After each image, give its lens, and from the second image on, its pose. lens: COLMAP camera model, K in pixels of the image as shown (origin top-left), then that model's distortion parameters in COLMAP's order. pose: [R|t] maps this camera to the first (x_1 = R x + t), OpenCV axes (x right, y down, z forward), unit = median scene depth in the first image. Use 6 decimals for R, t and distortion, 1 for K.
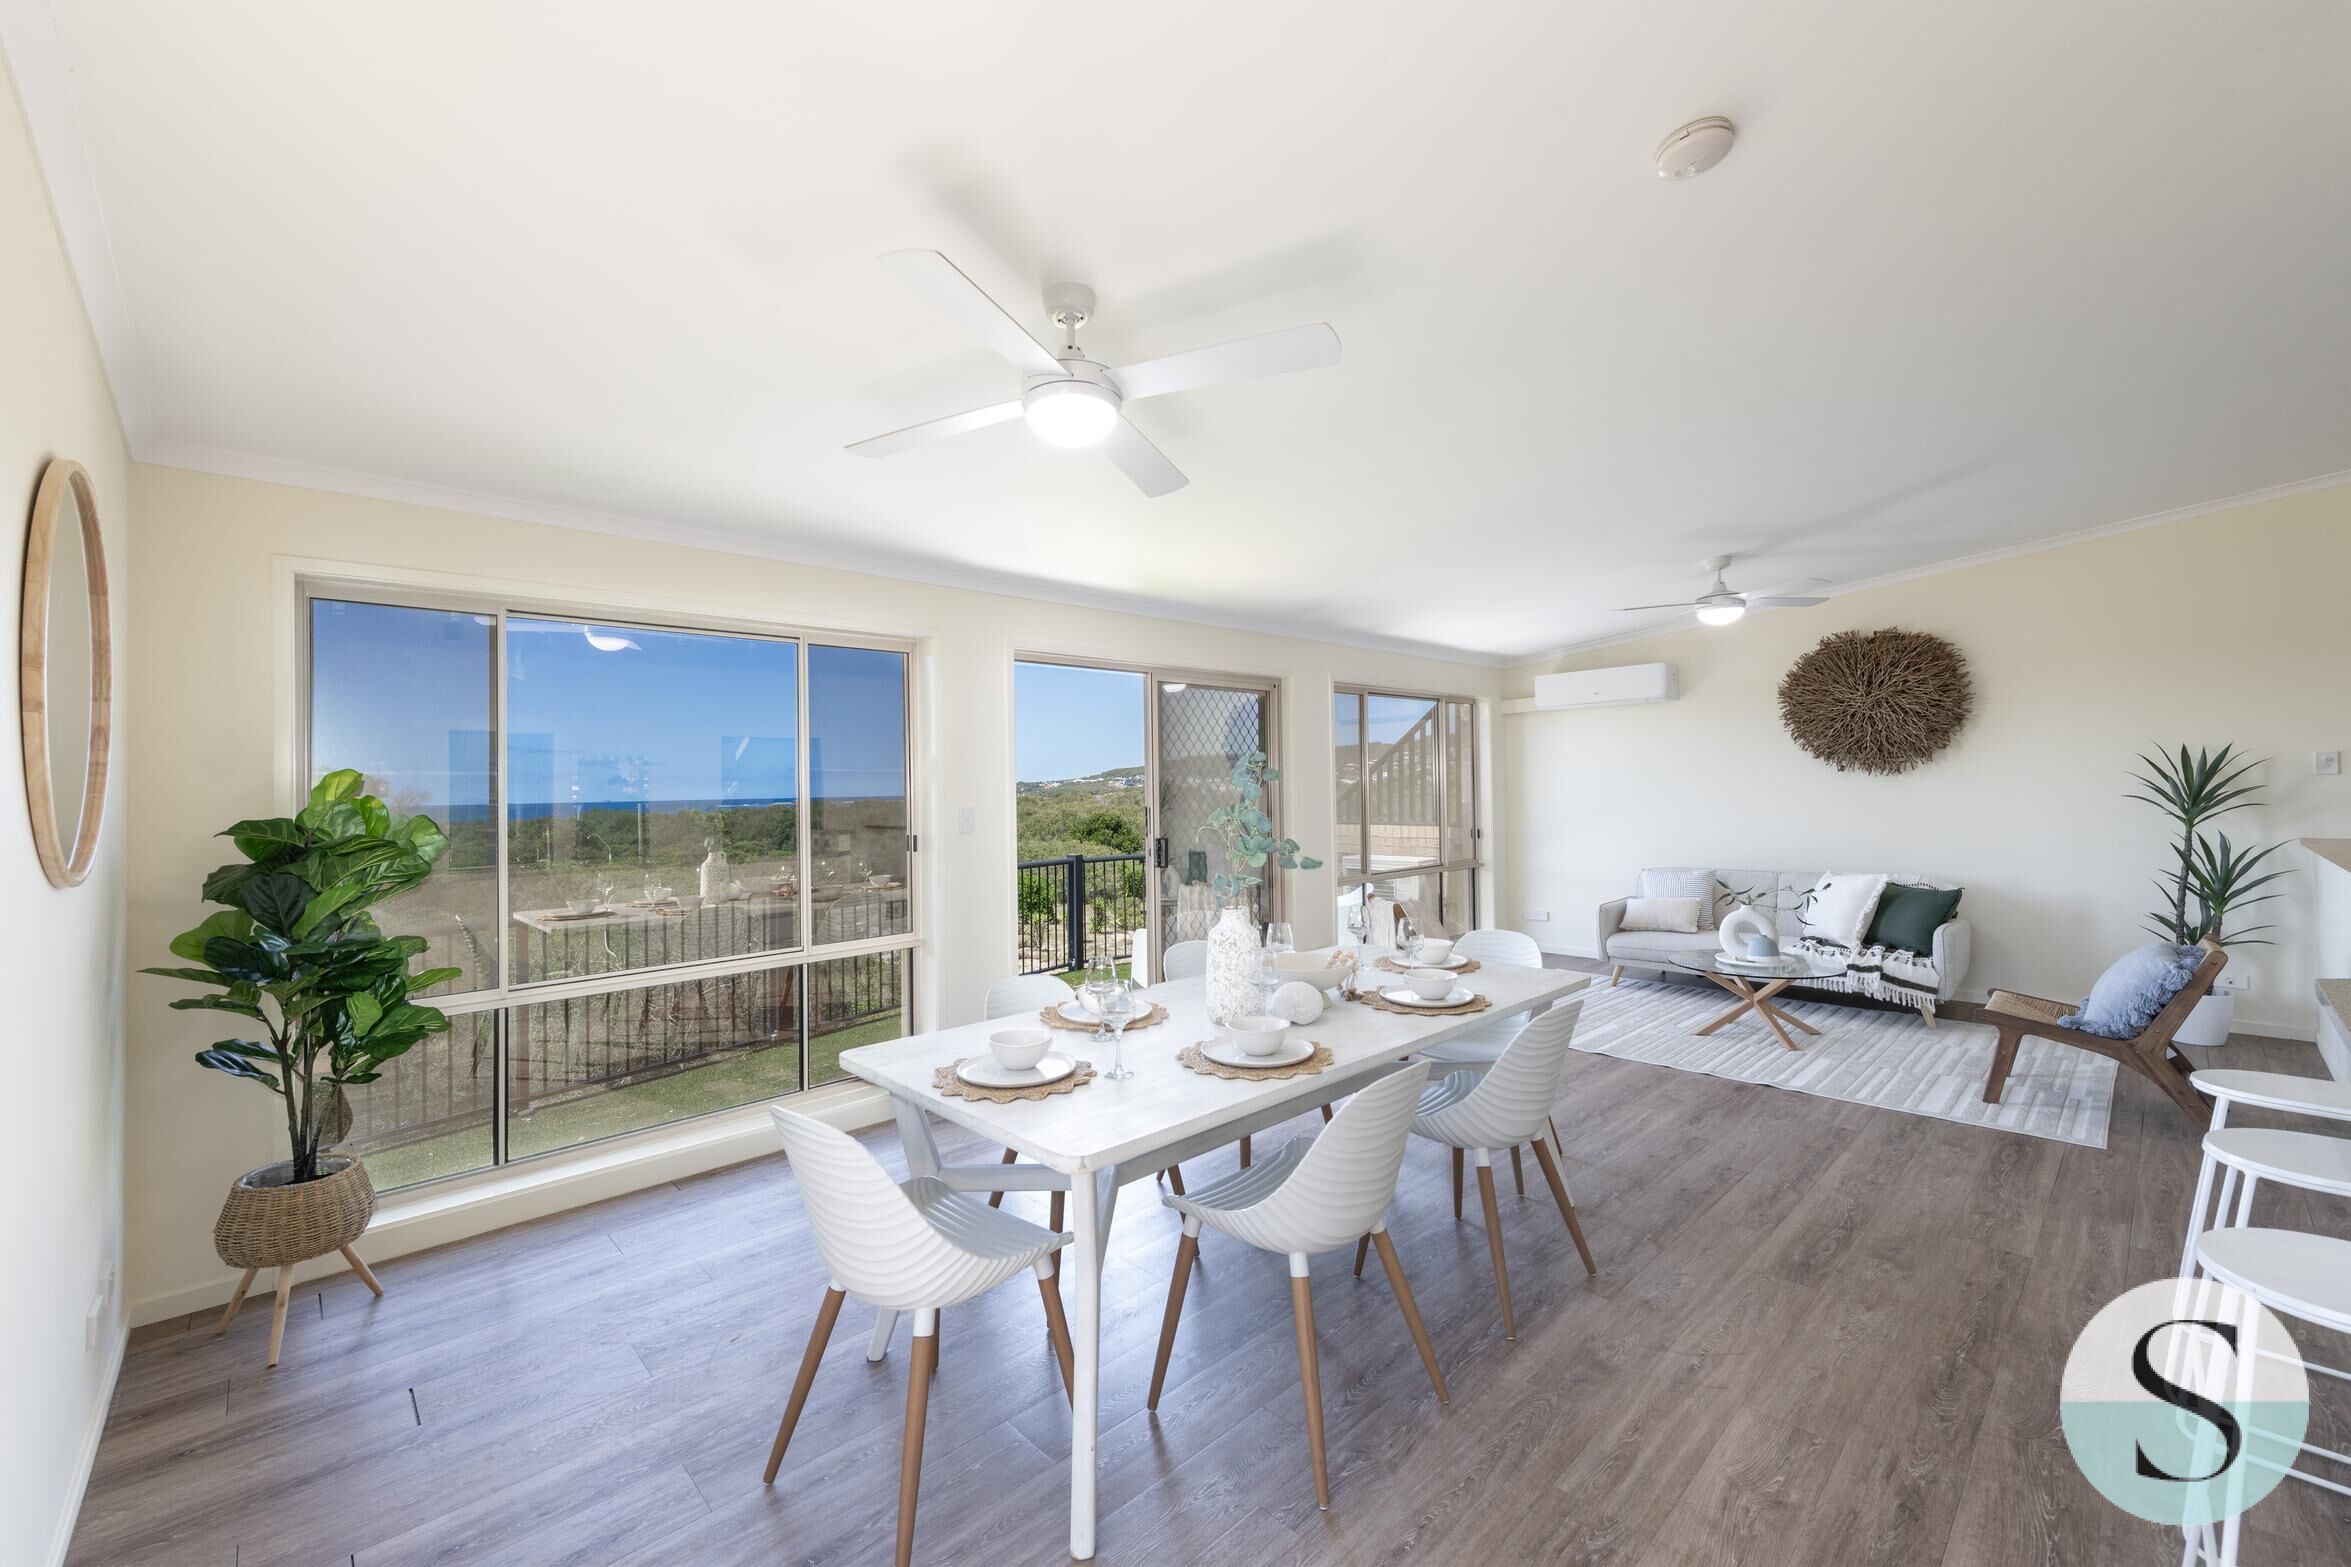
lens RADIAL K [[951.1, 0, 1161.4], [0, 951.1, 763.3], [0, 0, 1]] dist [0.000660, 0.000351]
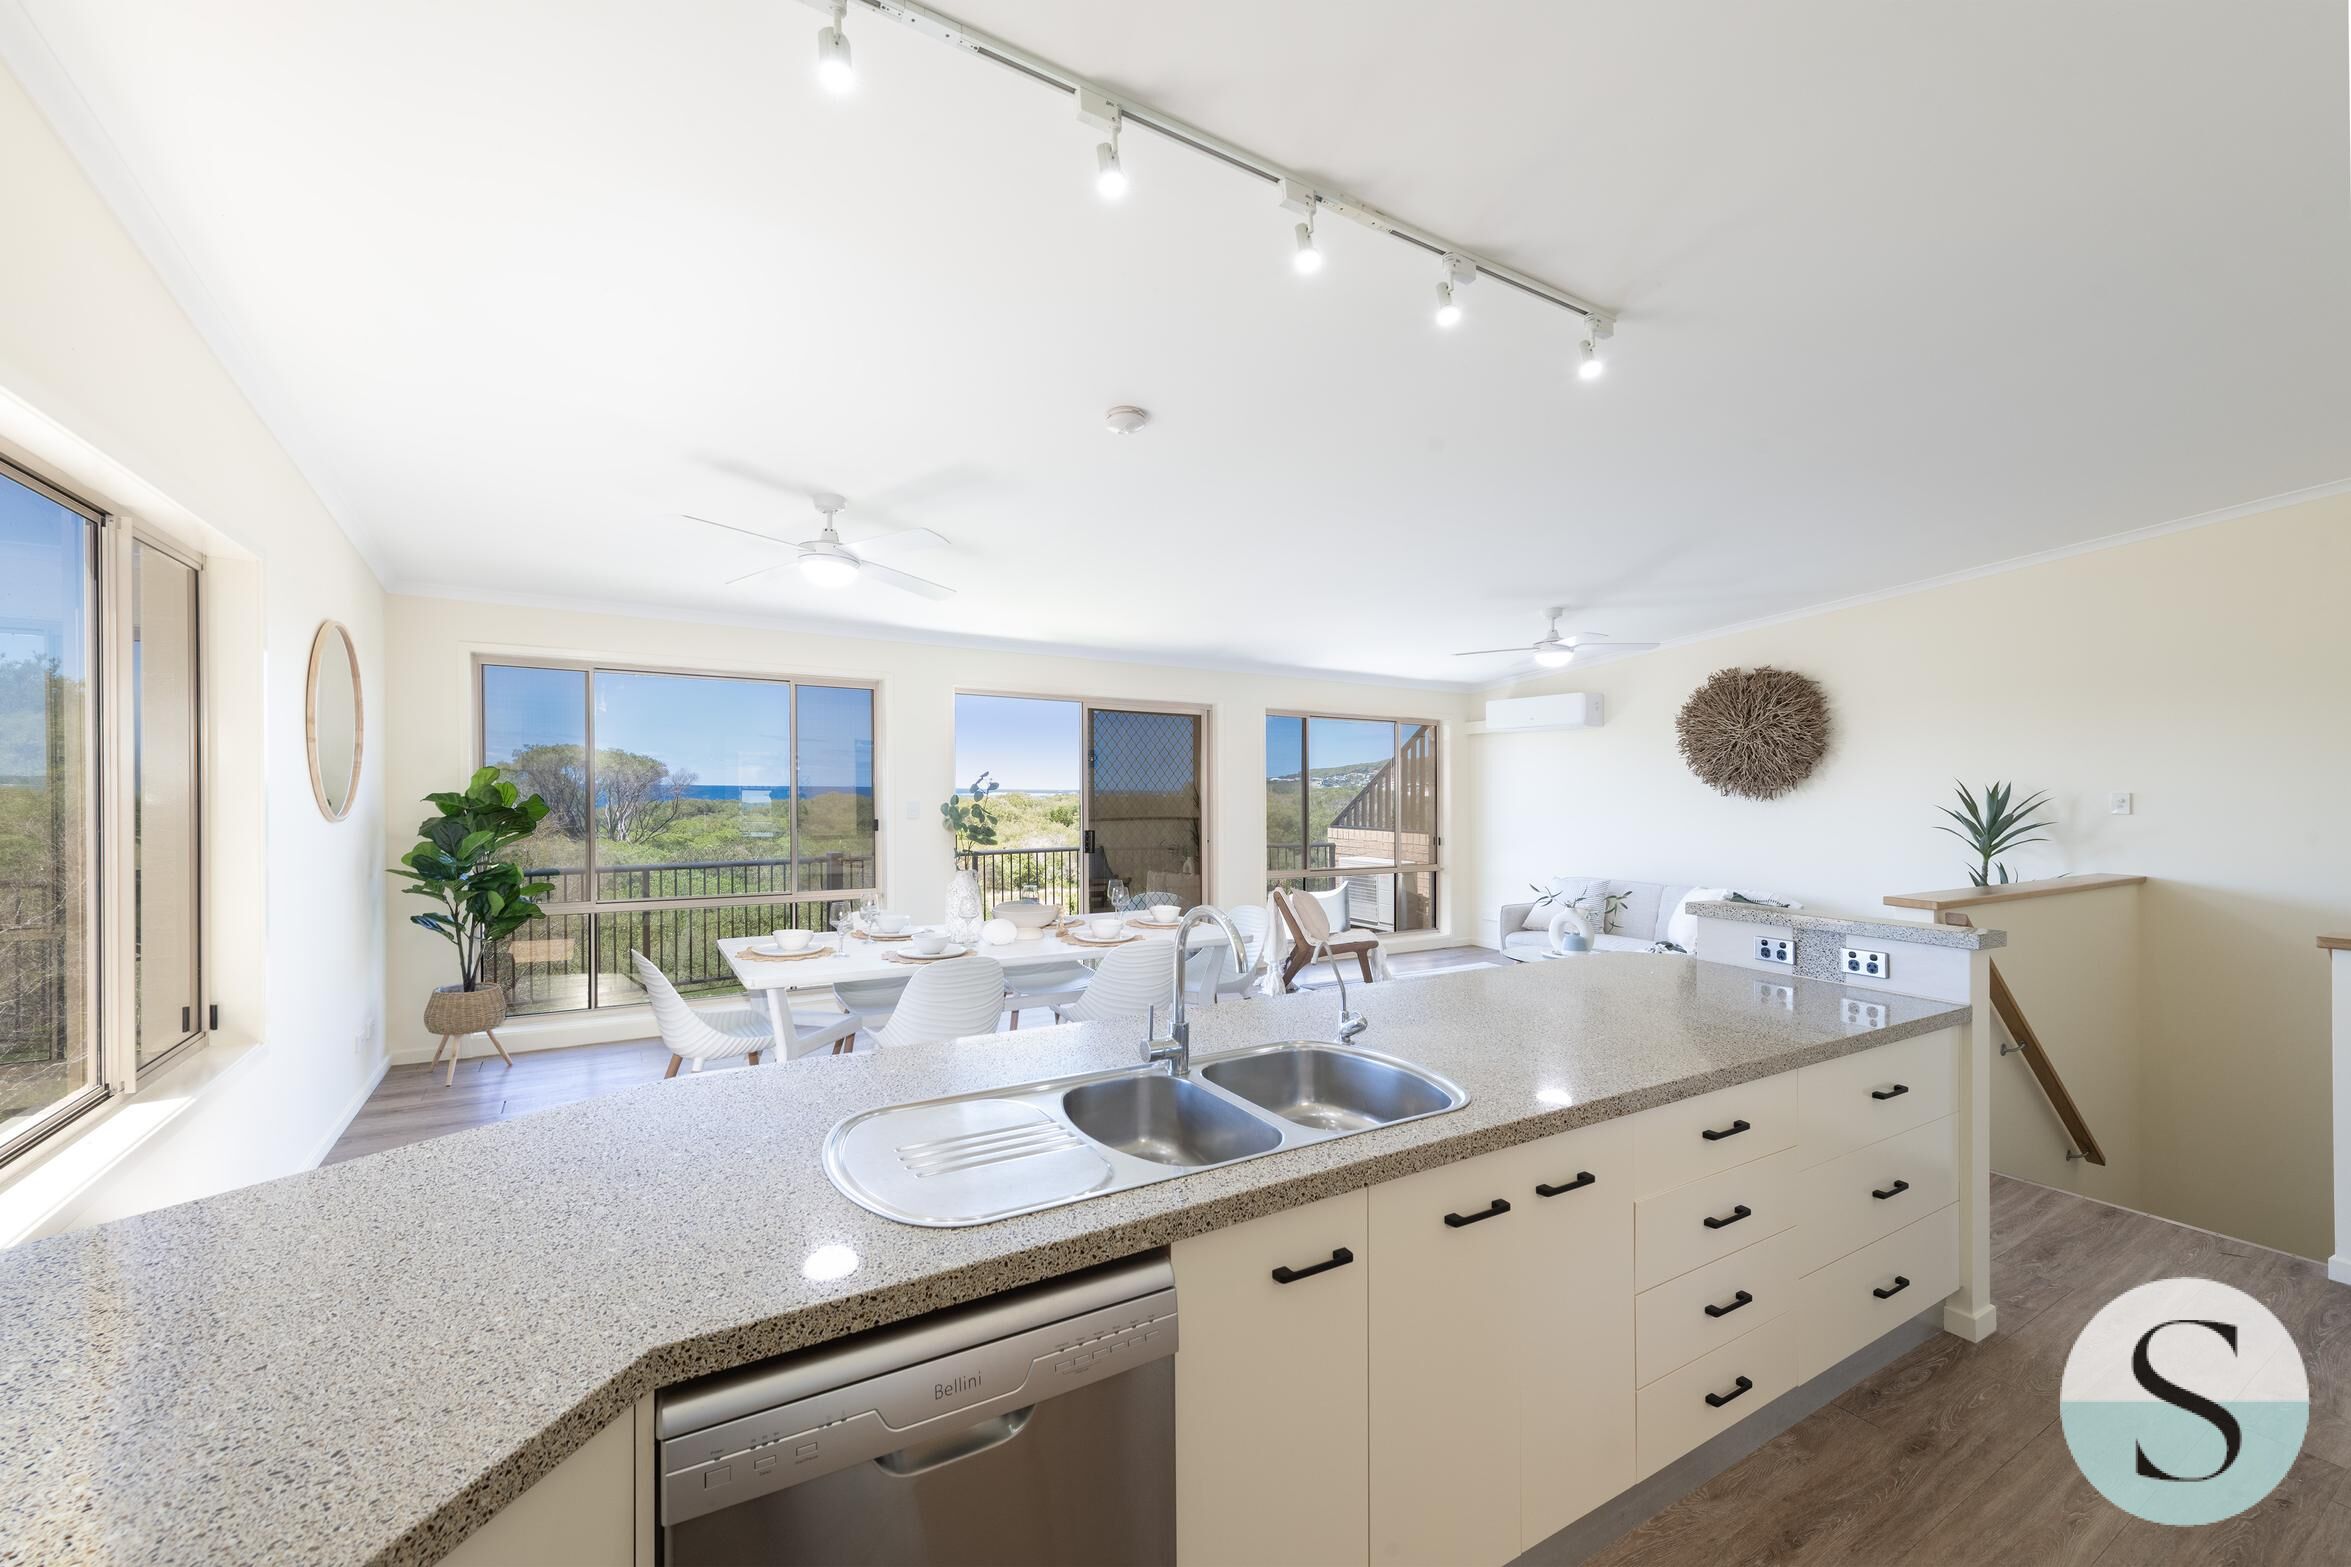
lens RADIAL K [[951.1, 0, 1187.5], [0, 951.1, 795.9], [0, 0, 1]] dist [0.000660, 0.000351]
pose [[0.979575, 0.034343, -0.198122, 0.760753], [-0.027092, 0.998864, 0.039196, -0.041772], [0.199243, -0.033028, 0.979393, -0.470984]]
